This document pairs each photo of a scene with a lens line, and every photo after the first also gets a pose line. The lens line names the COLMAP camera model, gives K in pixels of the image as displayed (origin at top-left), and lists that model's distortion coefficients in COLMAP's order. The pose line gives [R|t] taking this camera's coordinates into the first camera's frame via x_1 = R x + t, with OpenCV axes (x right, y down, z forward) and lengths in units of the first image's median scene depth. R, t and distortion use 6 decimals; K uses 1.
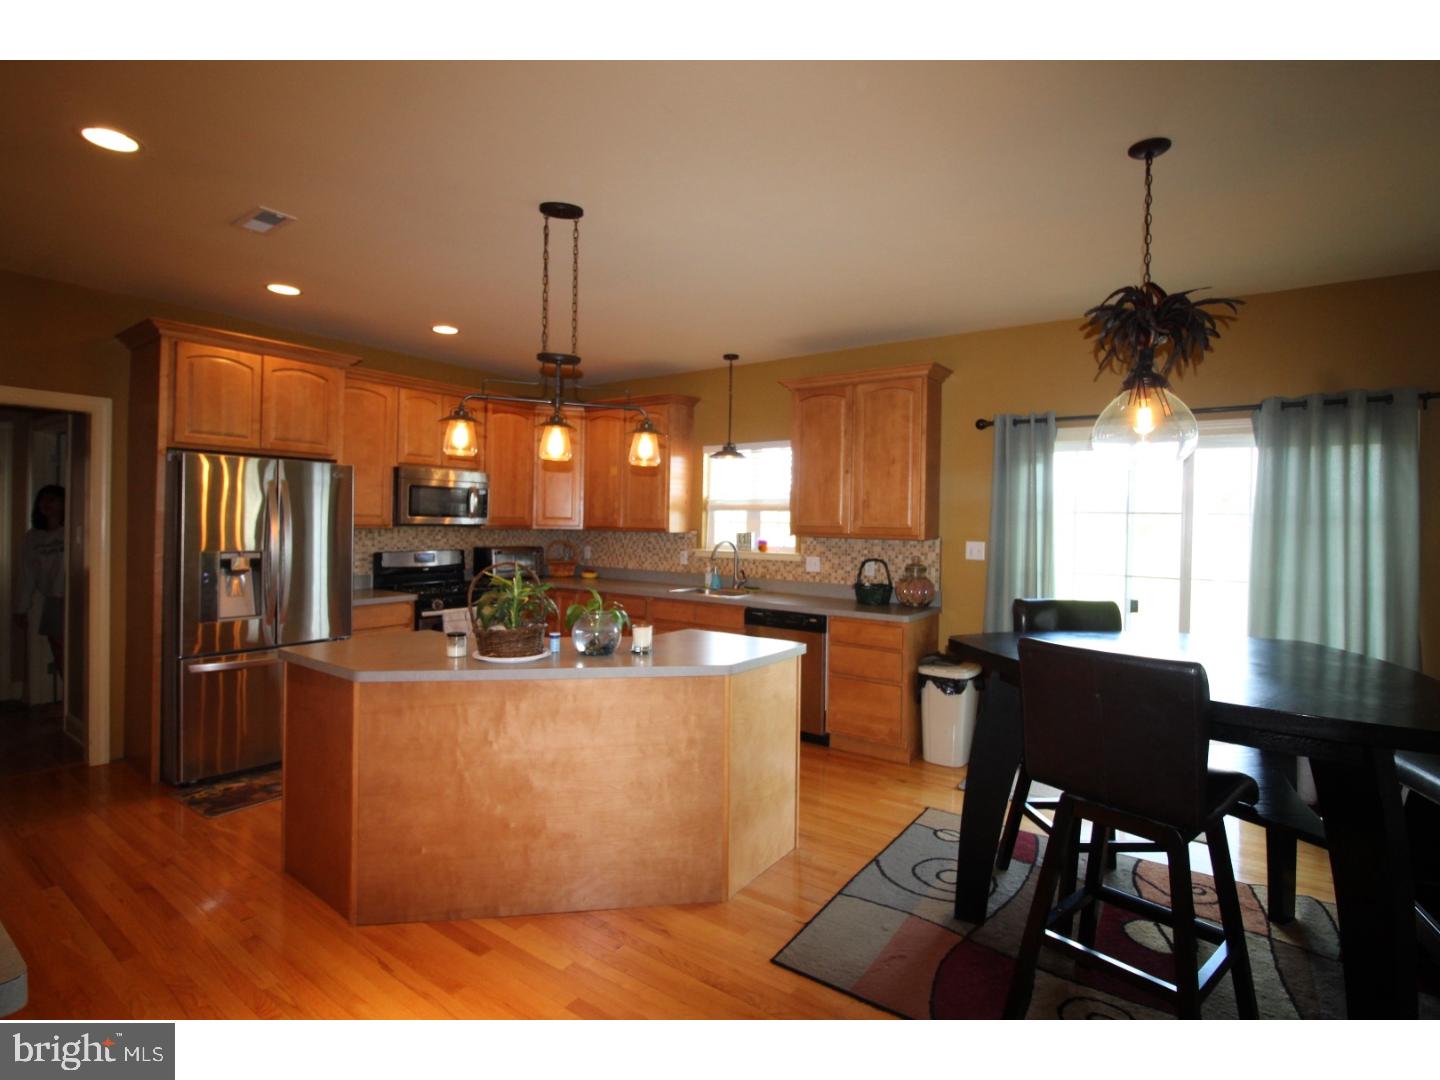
lens RADIAL K [[706.6, 0, 719.3], [0, 706.6, 530.3], [0, 0, 1]] dist [0.001325, -0.000285]
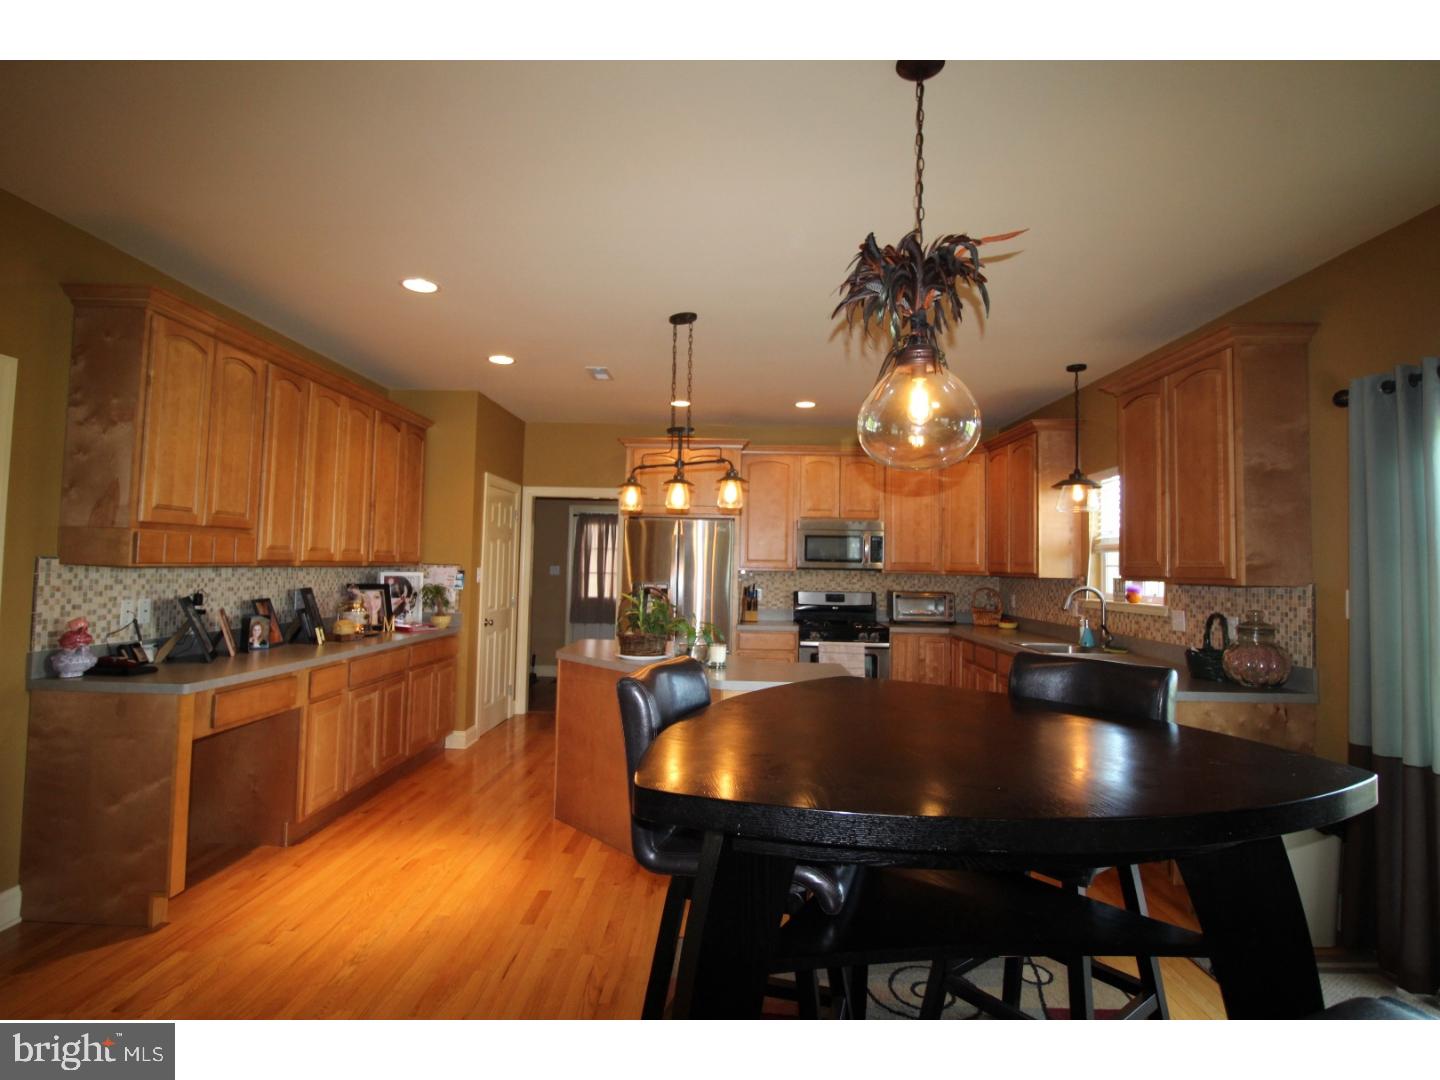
lens RADIAL K [[706.6, 0, 675.8], [0, 706.6, 533.2], [0, 0, 1]] dist [0.001325, -0.000285]
pose [[0.566254, -0.041291, -0.823196, 0.449076], [-0.020996, 0.997698, -0.064486, 0.015776], [0.823963, 0.053799, 0.564083, 0.149823]]
